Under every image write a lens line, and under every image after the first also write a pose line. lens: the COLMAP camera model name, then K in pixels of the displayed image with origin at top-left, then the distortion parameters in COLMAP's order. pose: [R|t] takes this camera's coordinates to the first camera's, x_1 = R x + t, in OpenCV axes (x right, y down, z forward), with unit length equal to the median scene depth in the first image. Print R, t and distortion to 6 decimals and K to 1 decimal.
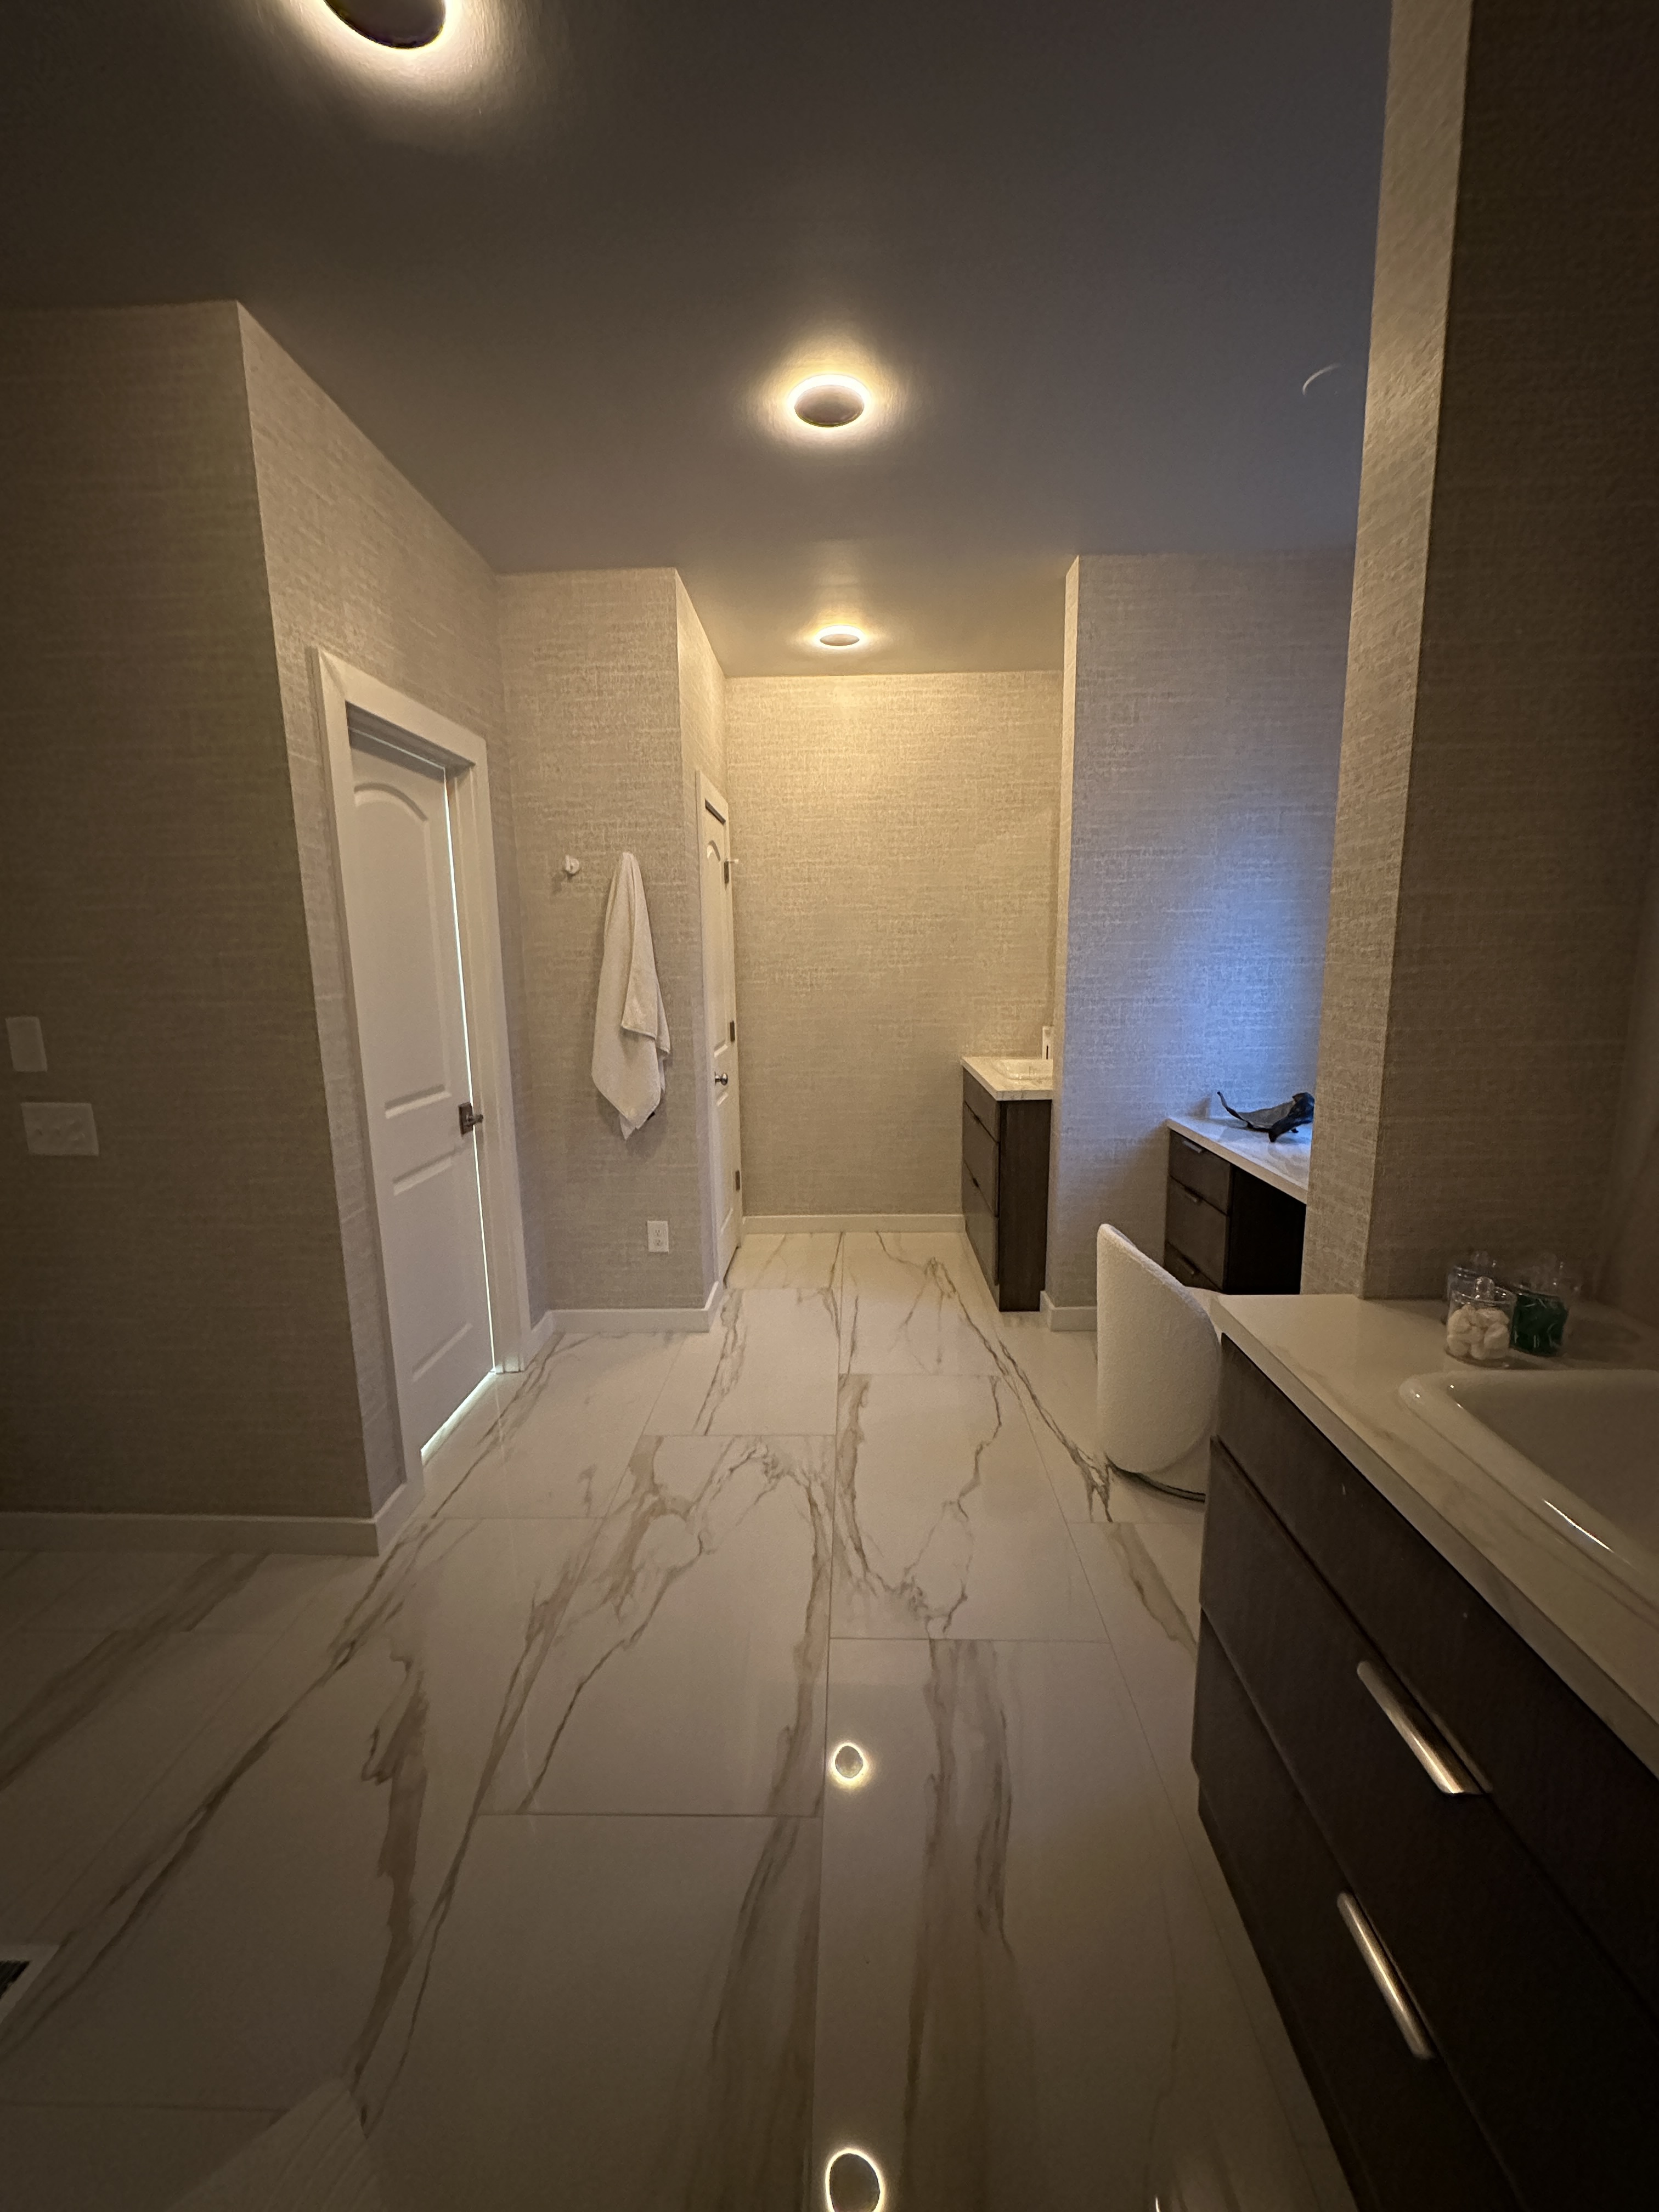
lens RADIAL K [[879.5, 0, 829.4], [0, 879.5, 1100.3], [0, 0, 1]] dist [-0.004057, 0.000715]
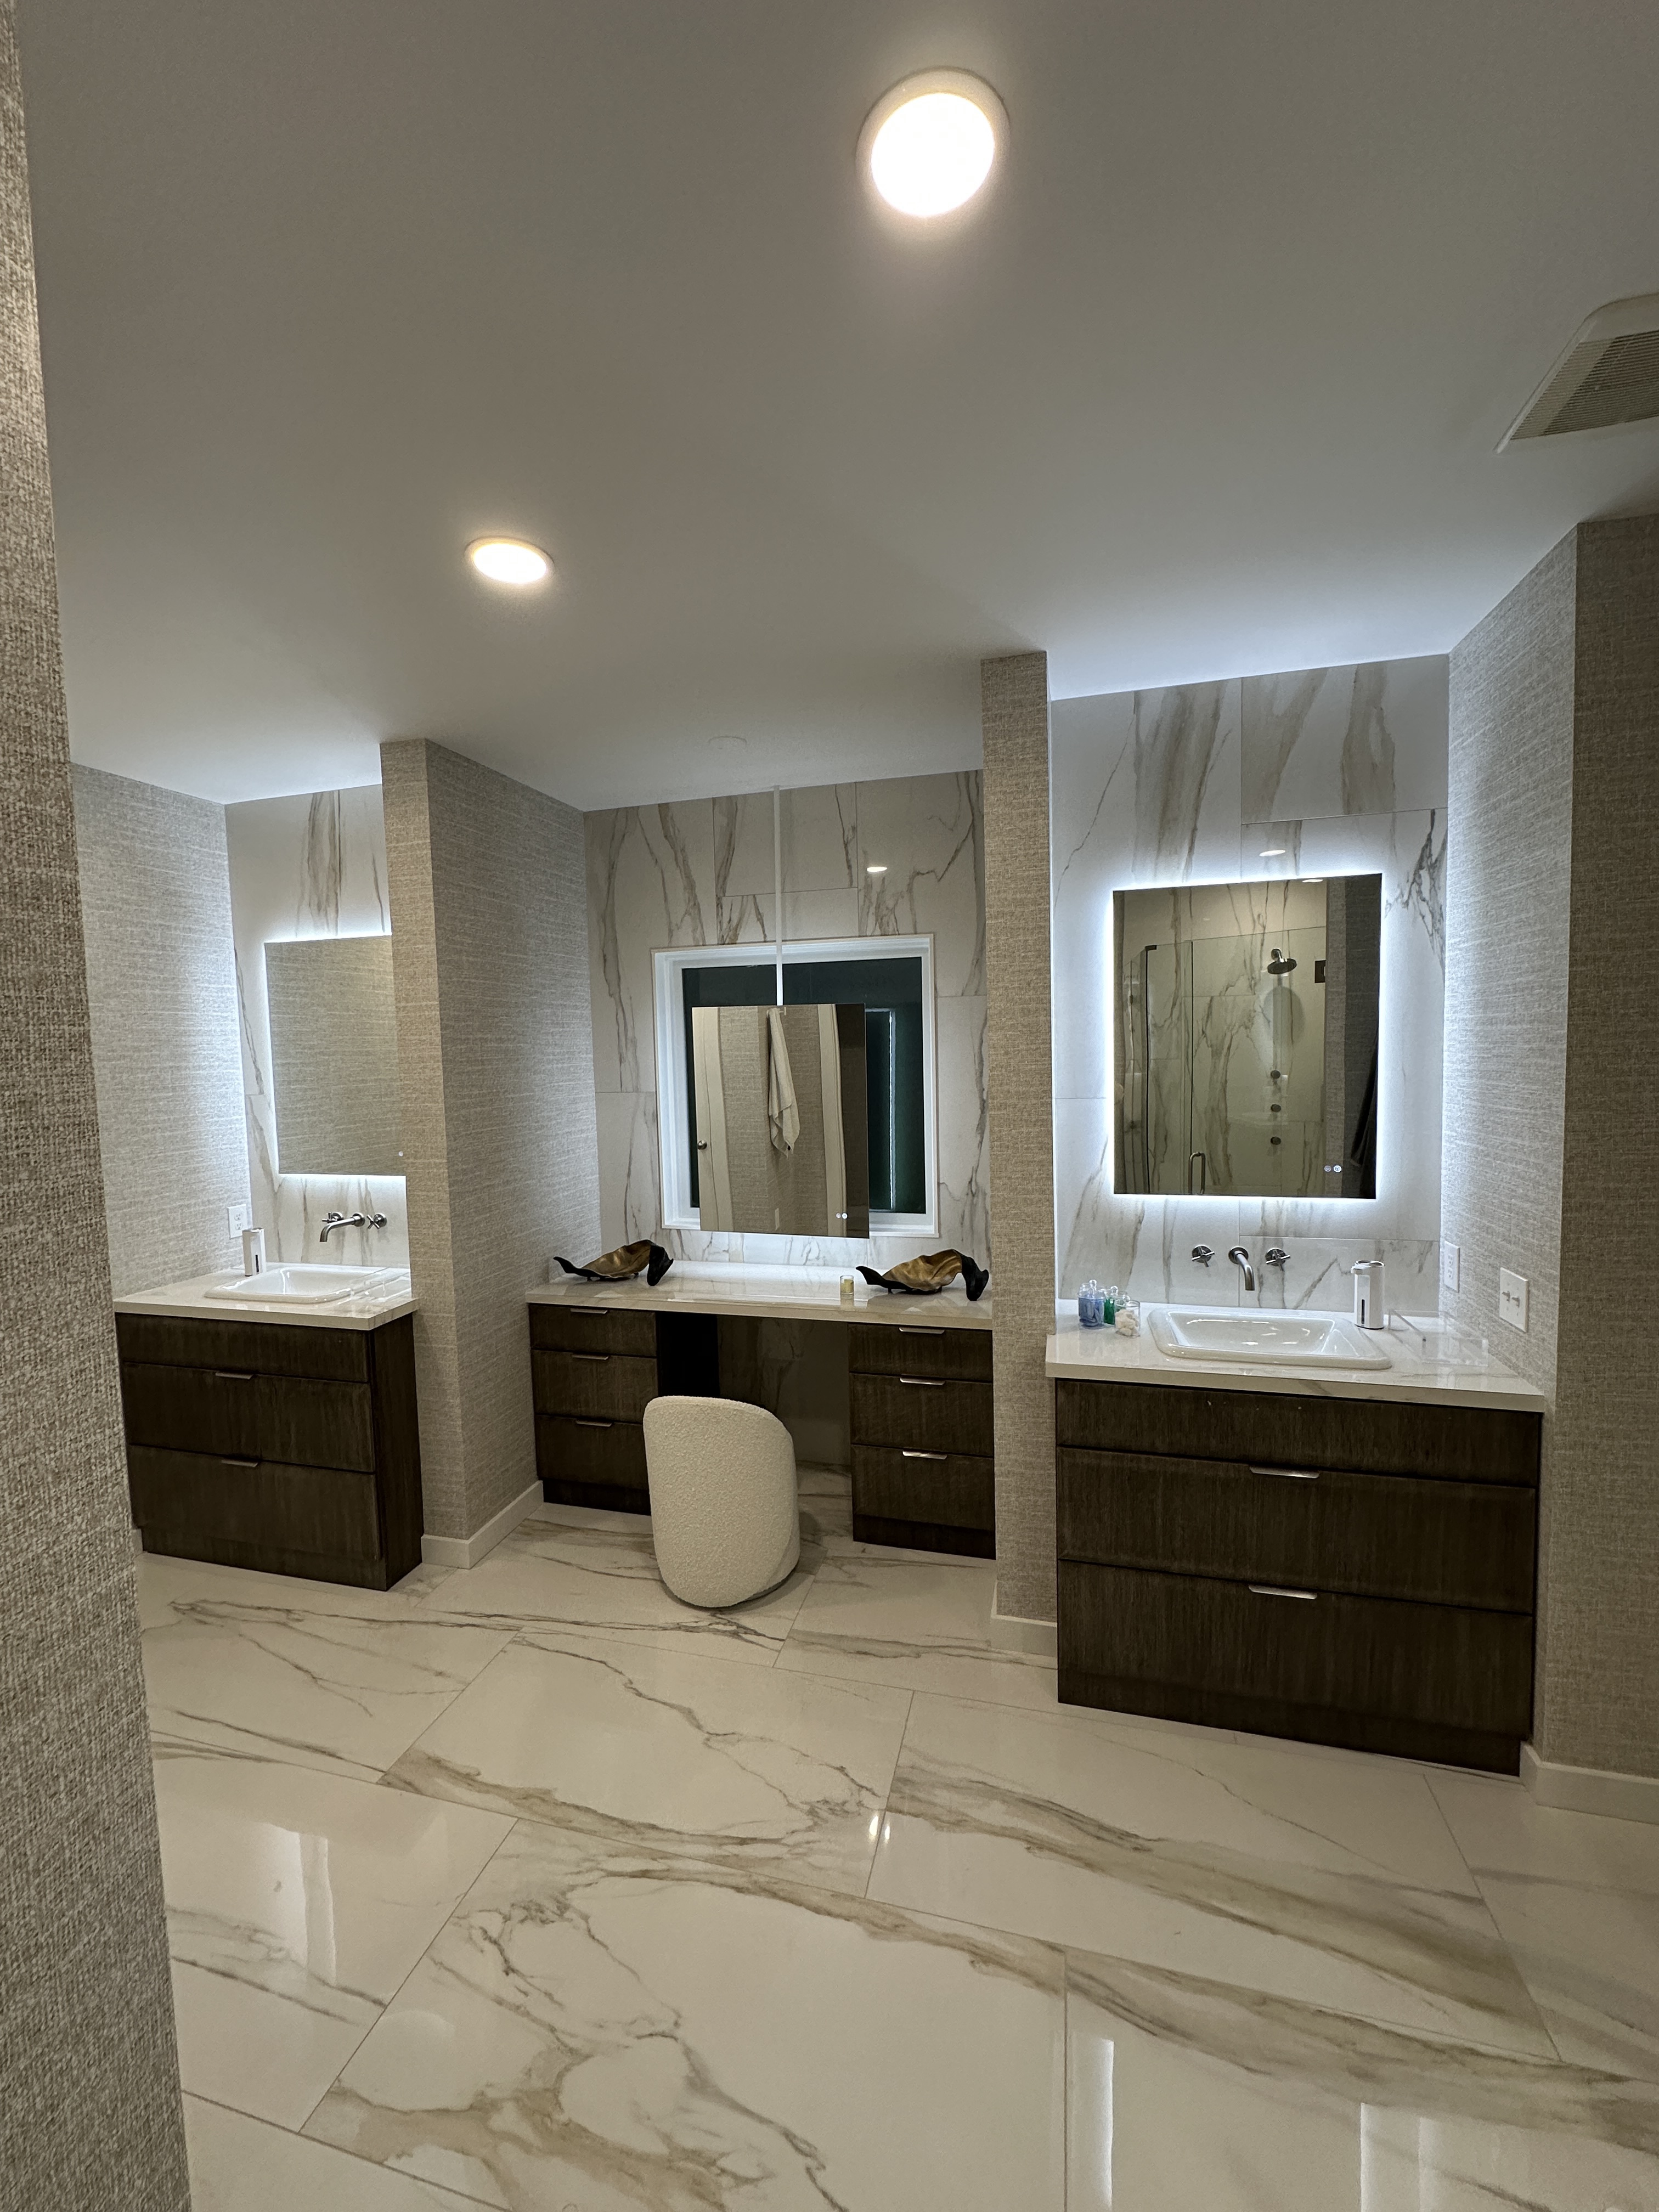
lens RADIAL K [[879.5, 0, 827.4], [0, 879.5, 1101.8], [0, 0, 1]] dist [-0.004057, 0.000715]
pose [[0.235286, -0.053211, 0.970469, -0.681590], [0.184273, 0.982832, 0.009213, -0.192003], [-0.954298, 0.176663, 0.241052, 0.508871]]
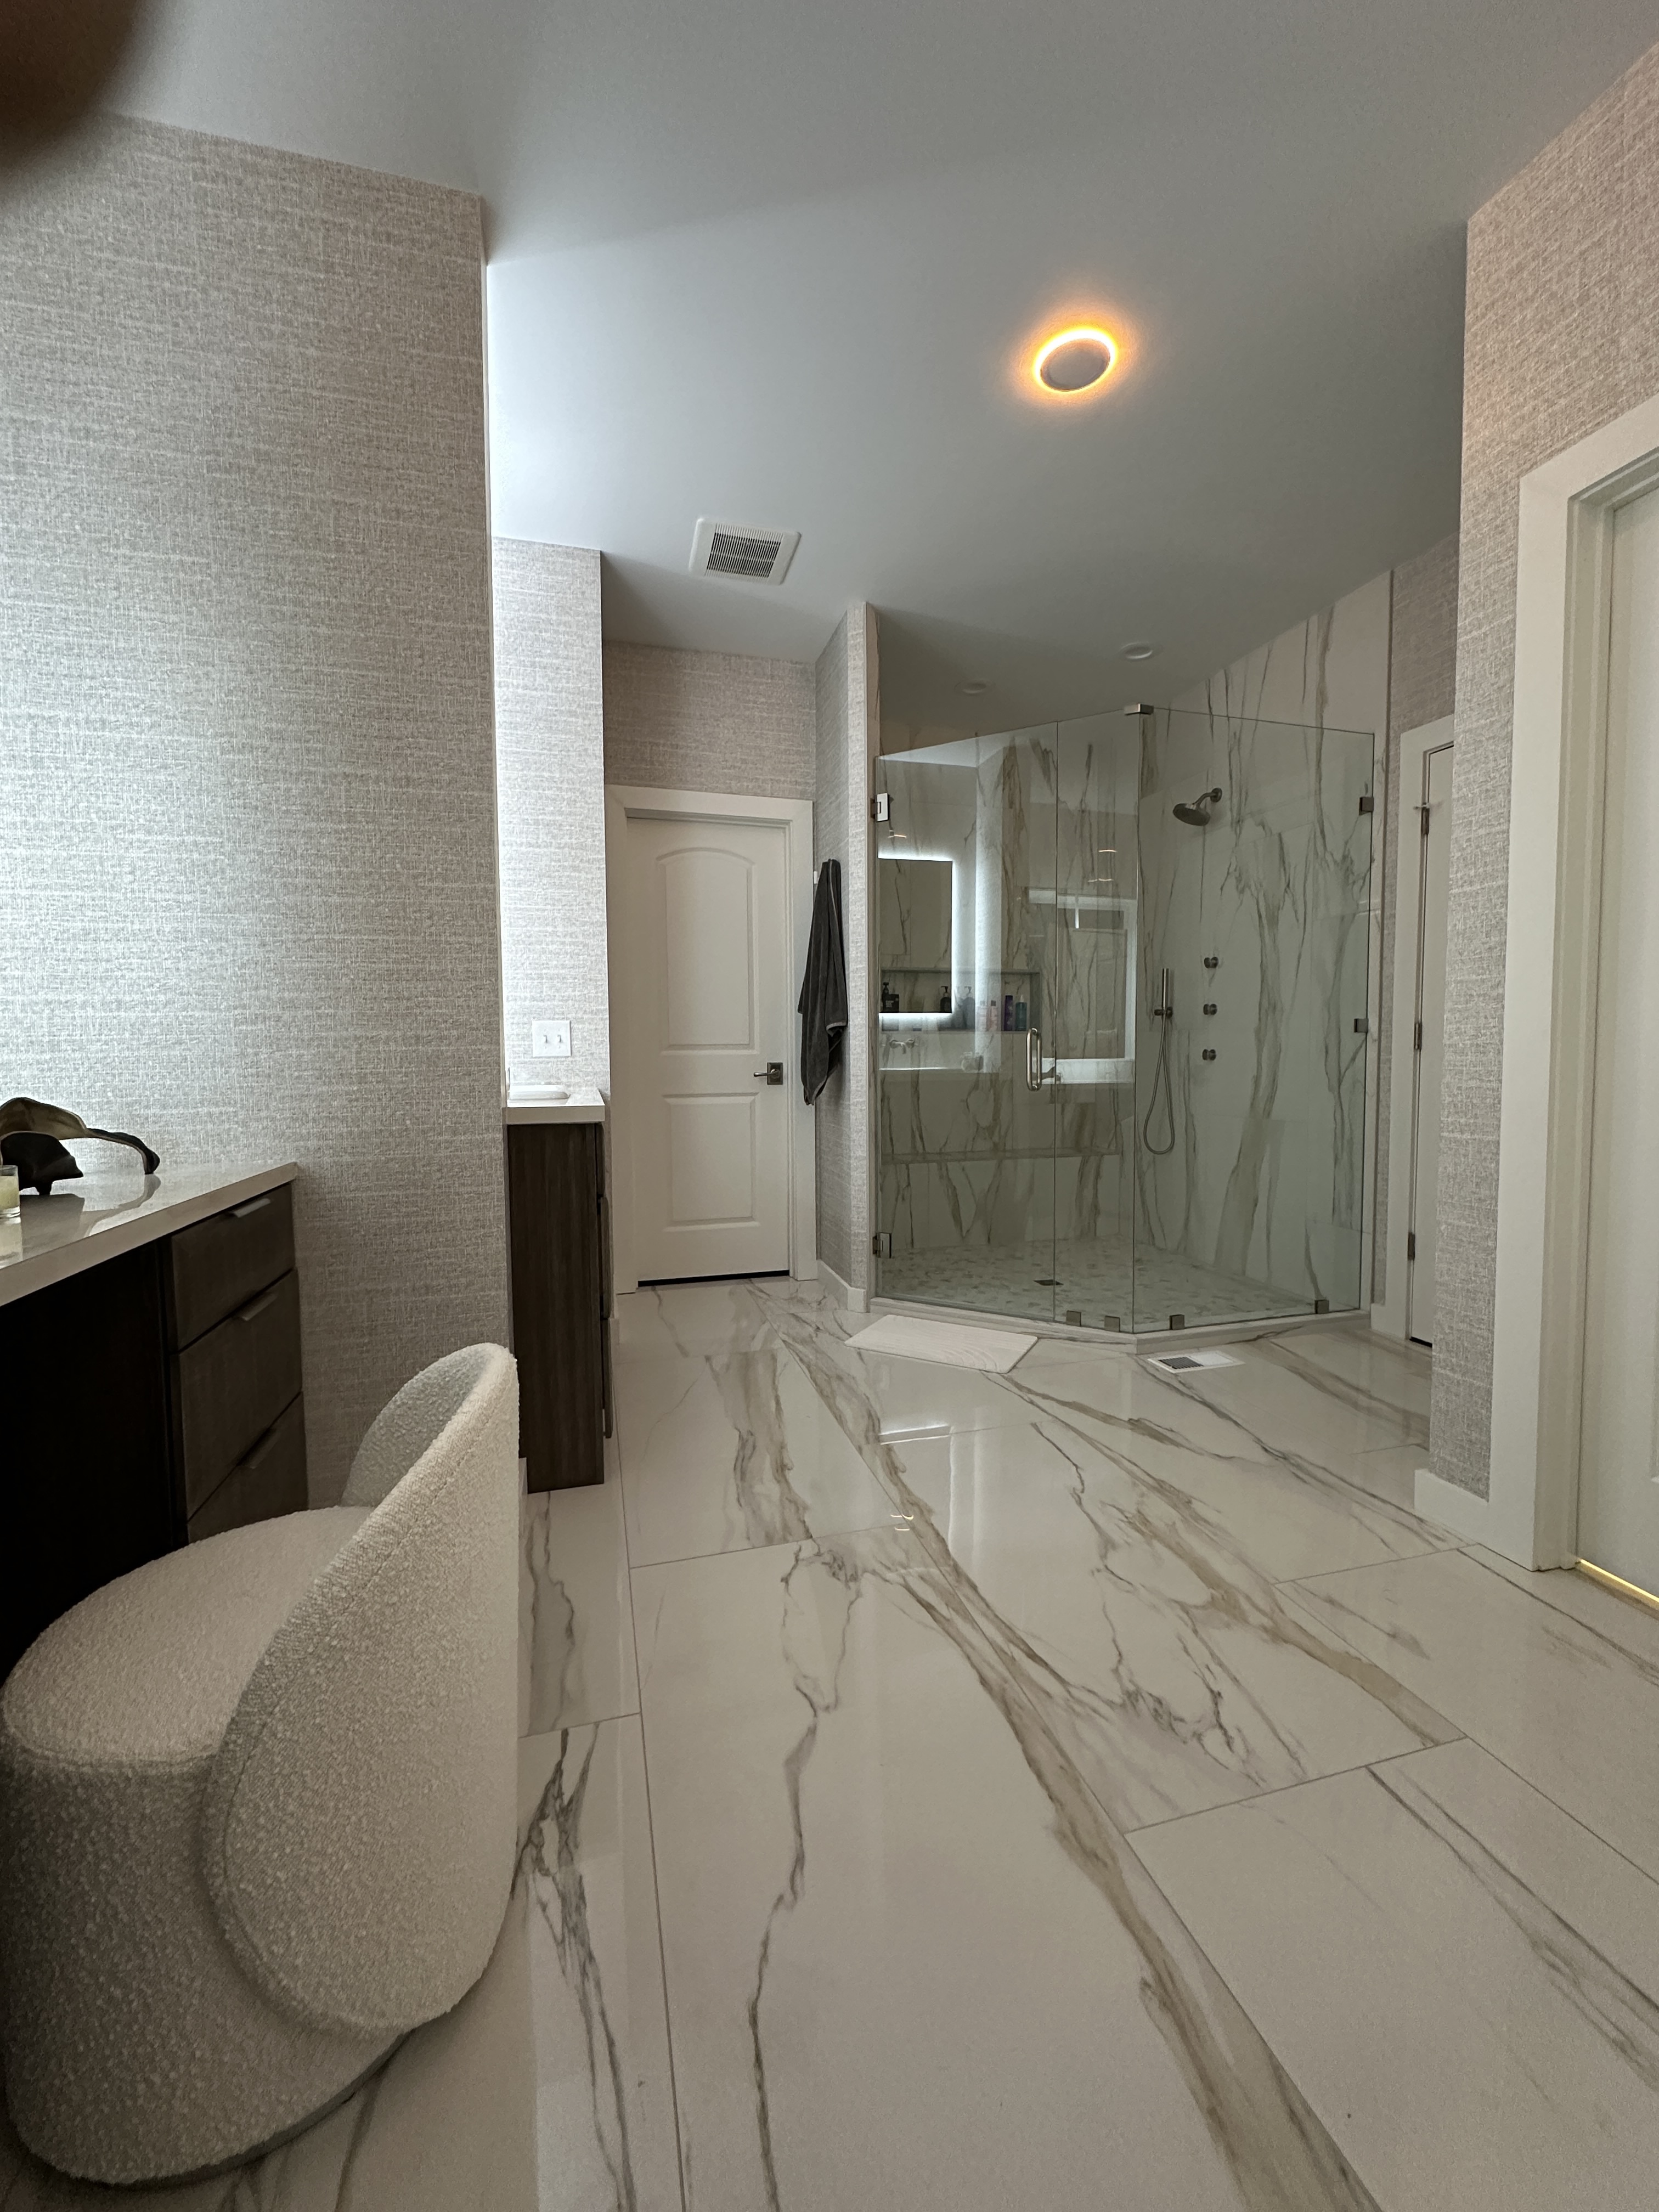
lens RADIAL K [[879.5, 0, 831.8], [0, 879.5, 1102.3], [0, 0, 1]] dist [-0.004057, 0.000715]
pose [[-0.954578, 0.040581, -0.295185, 0.283618], [-0.026719, 0.975032, 0.220450, -0.069967], [0.296761, 0.218324, -0.929660, 1.407782]]
